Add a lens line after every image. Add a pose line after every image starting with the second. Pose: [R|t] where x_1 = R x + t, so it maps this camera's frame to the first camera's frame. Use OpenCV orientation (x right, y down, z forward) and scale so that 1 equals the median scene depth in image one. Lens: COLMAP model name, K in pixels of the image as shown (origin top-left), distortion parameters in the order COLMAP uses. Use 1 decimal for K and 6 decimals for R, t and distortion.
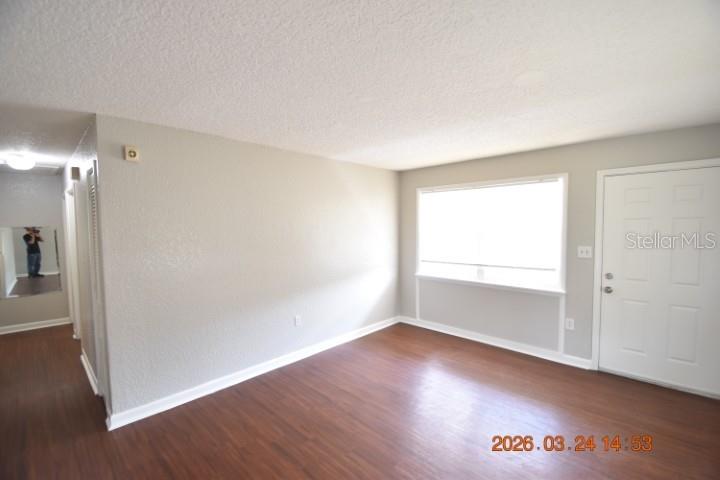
lens RADIAL K [[312.5, 0, 360.0], [0, 312.5, 240.0], [0, 0, 1]] dist [-0.011312, -0.000336]
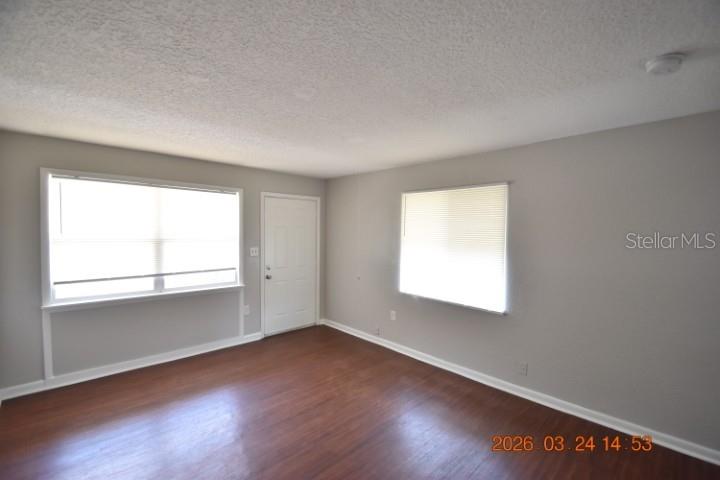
lens RADIAL K [[312.5, 0, 360.0], [0, 312.5, 240.0], [0, 0, 1]] dist [-0.011312, -0.000336]
pose [[0.037136, -0.019992, 0.999110, -0.556116], [0.026593, 0.999466, 0.019010, -0.023212], [-0.998956, 0.025864, 0.037648, 0.485943]]
